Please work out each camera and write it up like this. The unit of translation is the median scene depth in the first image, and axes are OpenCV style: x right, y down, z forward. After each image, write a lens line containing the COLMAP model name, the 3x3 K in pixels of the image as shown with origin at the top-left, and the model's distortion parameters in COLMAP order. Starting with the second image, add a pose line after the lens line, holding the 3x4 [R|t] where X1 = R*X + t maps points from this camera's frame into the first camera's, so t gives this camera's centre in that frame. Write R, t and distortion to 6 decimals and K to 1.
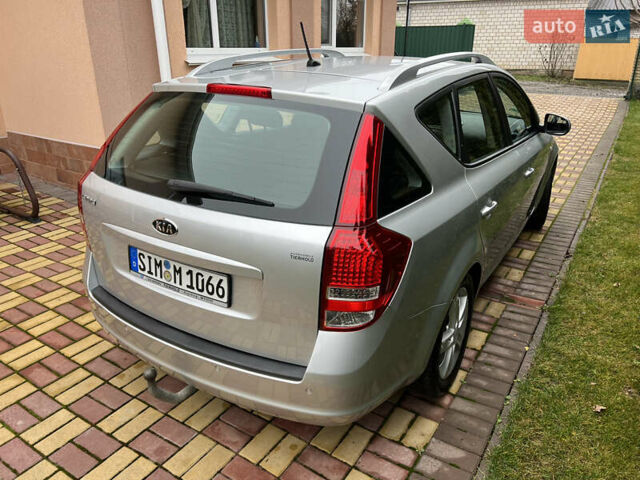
lens RADIAL K [[482.4, 0, 318.3], [0, 482.4, 241.0], [0, 0, 1]] dist [0.046013, -0.049100]
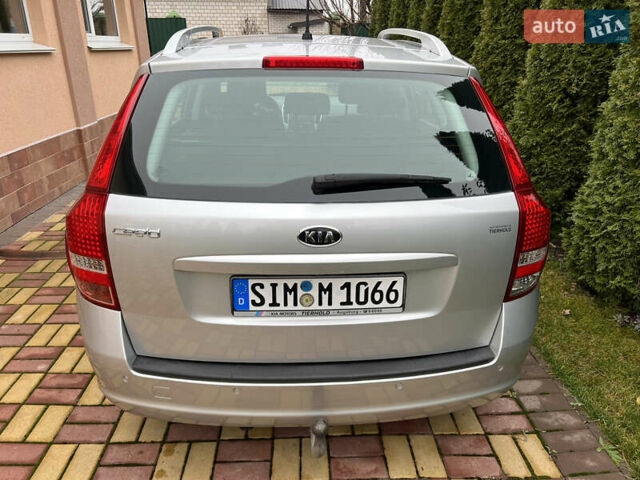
lens RADIAL K [[480.8, 0, 320.9], [0, 480.8, 240.6], [0, 0, 1]] dist [0.079254, -0.071257]
pose [[0.816245, -0.219203, 0.534504, -0.700380], [0.217780, 0.973713, 0.066750, -0.070467], [-0.535085, 0.061920, 0.842526, 0.327642]]
